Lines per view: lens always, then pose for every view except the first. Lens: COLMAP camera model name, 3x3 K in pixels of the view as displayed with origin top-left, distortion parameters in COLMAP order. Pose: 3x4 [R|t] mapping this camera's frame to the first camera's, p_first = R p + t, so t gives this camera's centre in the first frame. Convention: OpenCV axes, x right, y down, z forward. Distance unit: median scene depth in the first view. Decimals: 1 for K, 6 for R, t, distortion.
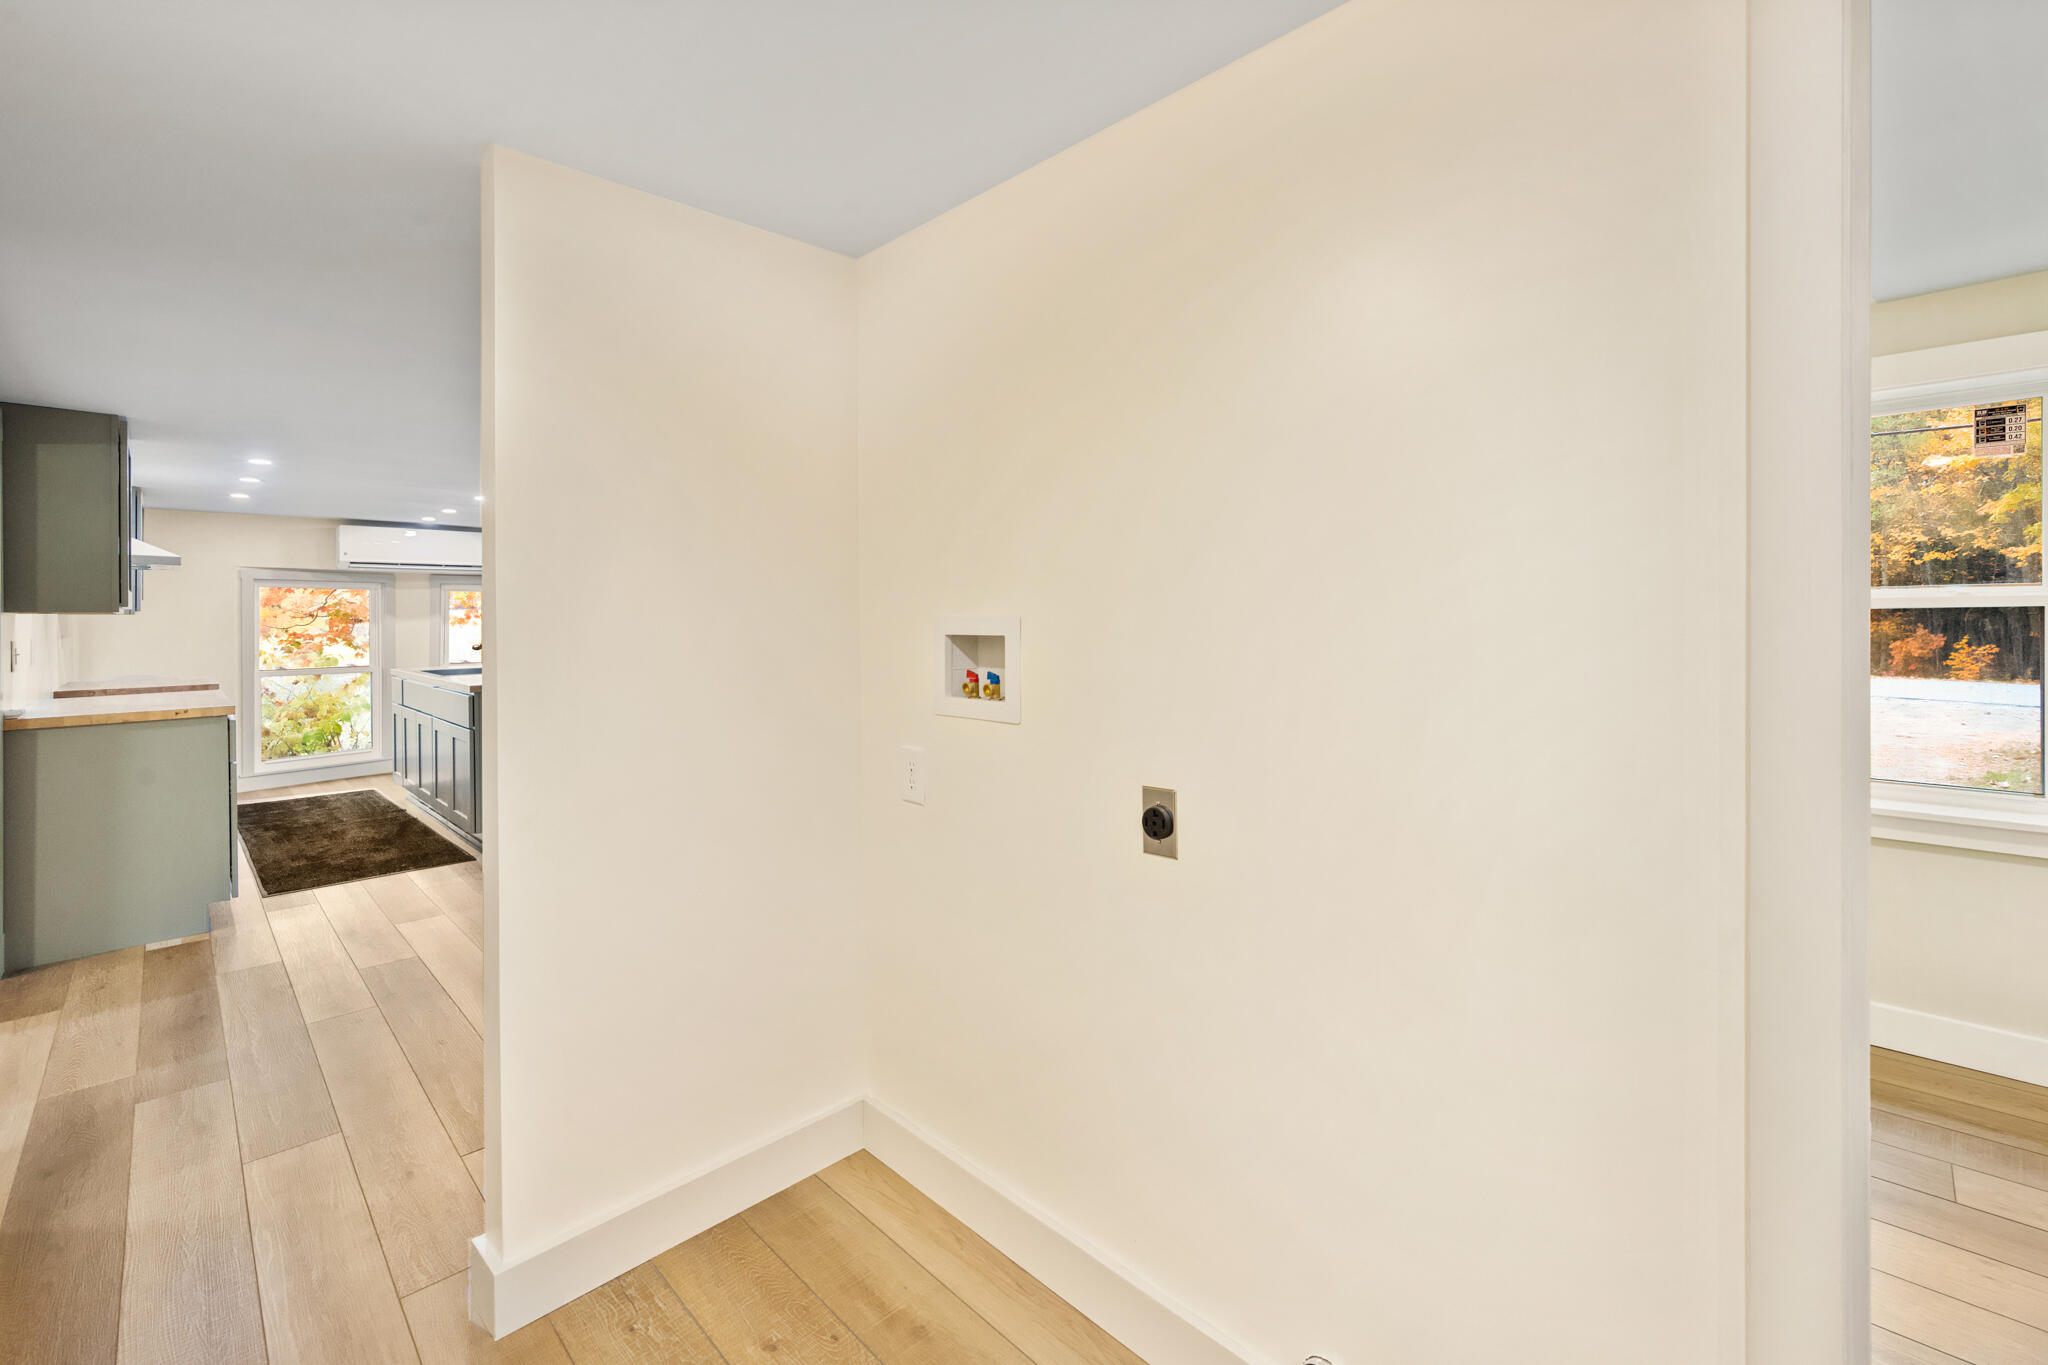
lens RADIAL K [[850.6, 0, 1019.3], [0, 850.6, 632.3], [0, 0, 1]] dist [-0.001943, -0.000233]
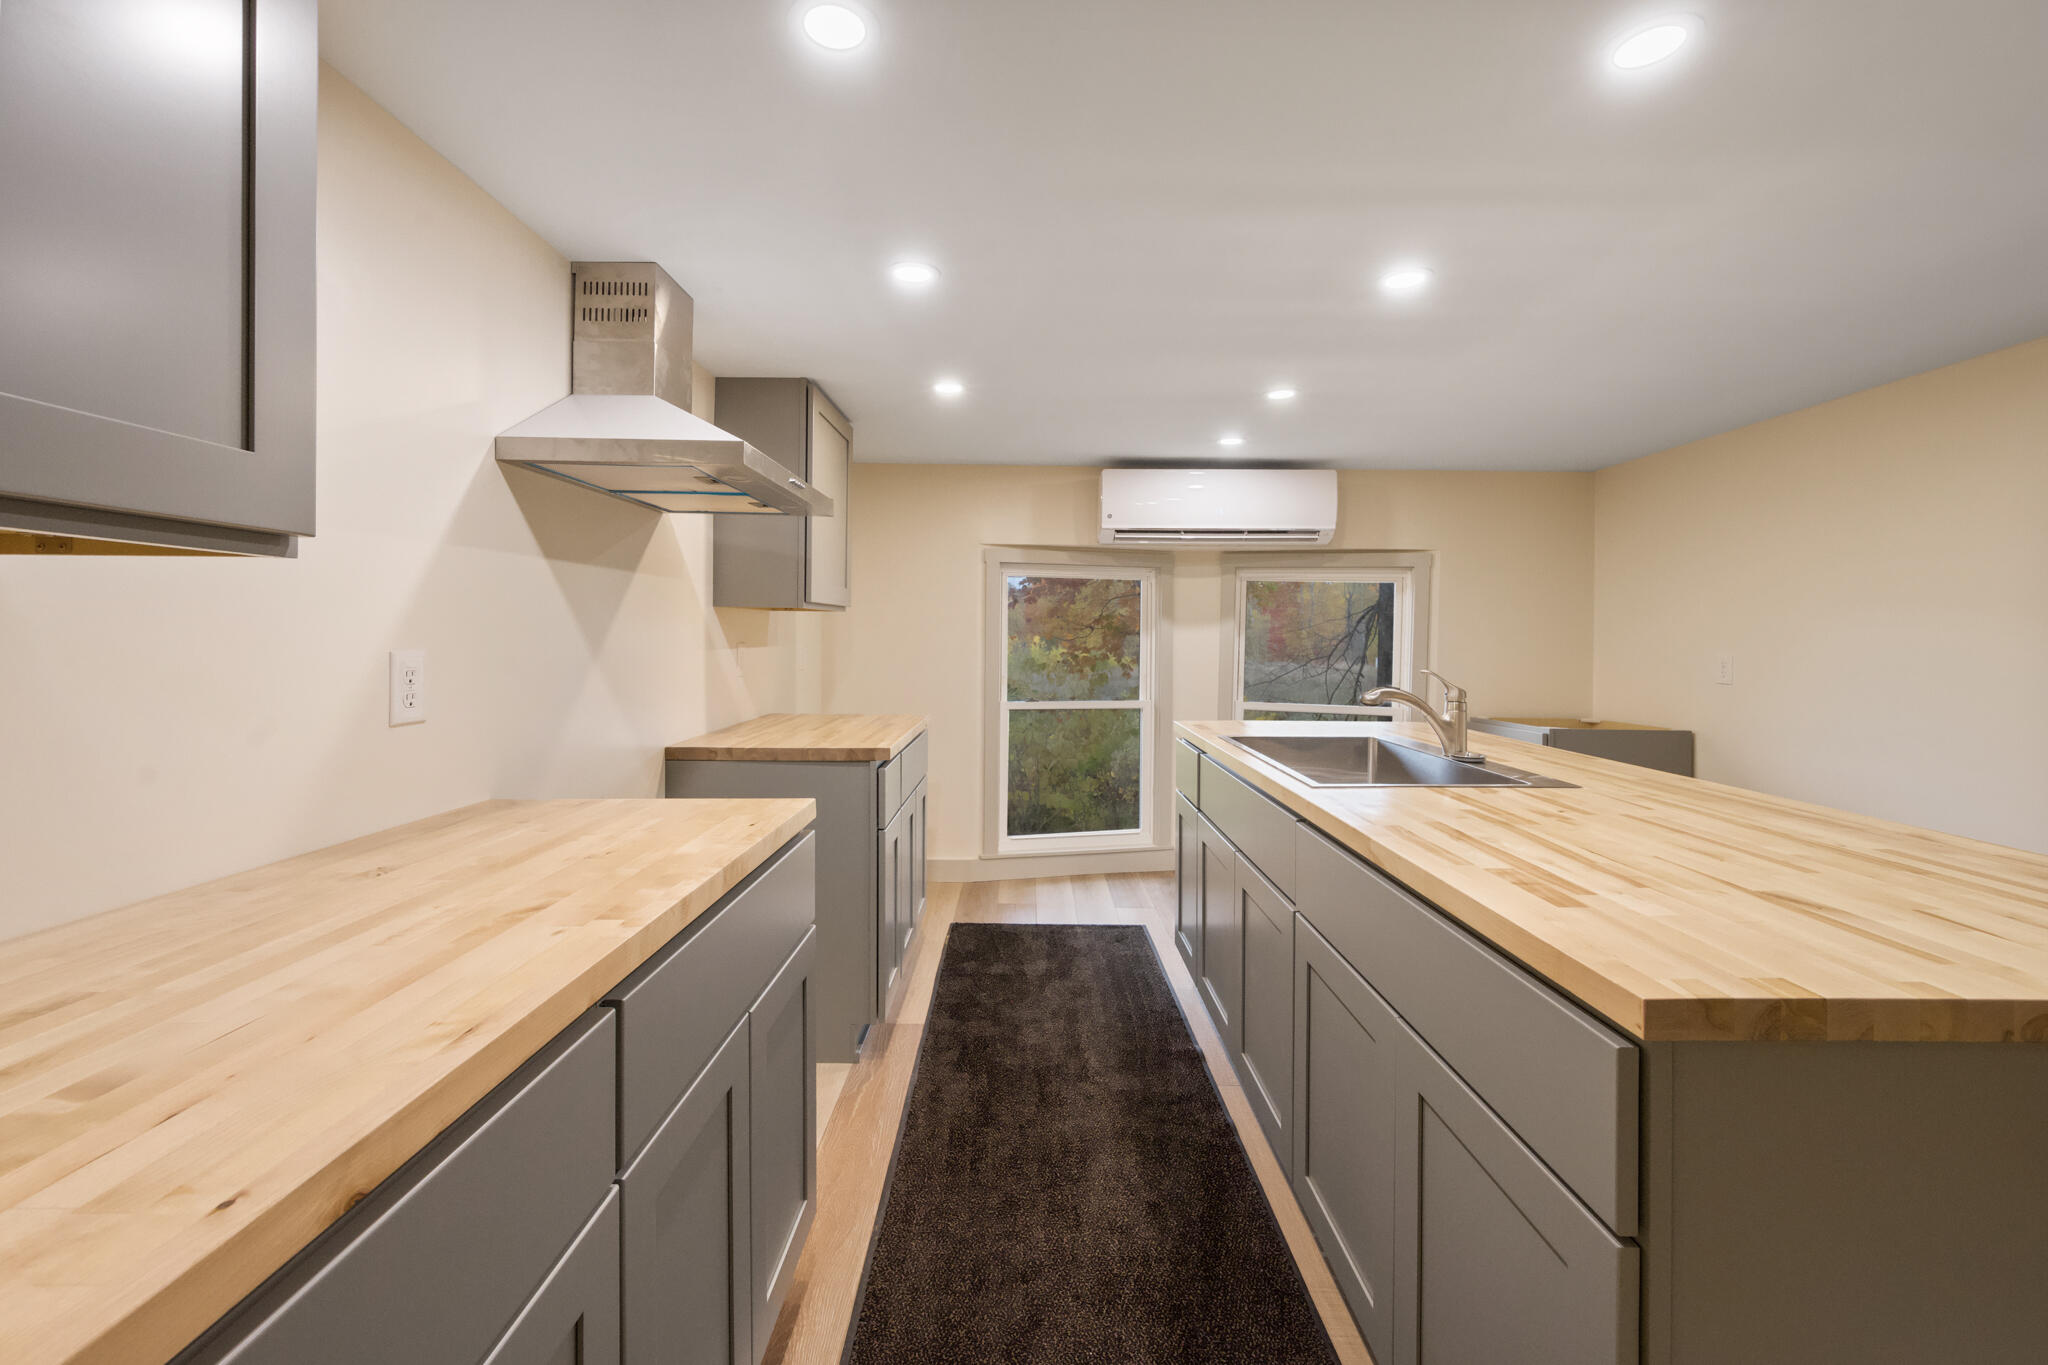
lens RADIAL K [[824.1, 0, 1019.2], [0, 824.1, 637.4], [0, 0, 1]] dist [0.000304, -0.000218]
pose [[0.701369, 0.005256, -0.712779, -0.420818], [-0.015502, 0.999849, -0.007880, -0.000658], [0.712630, 0.016576, 0.701344, 0.545354]]
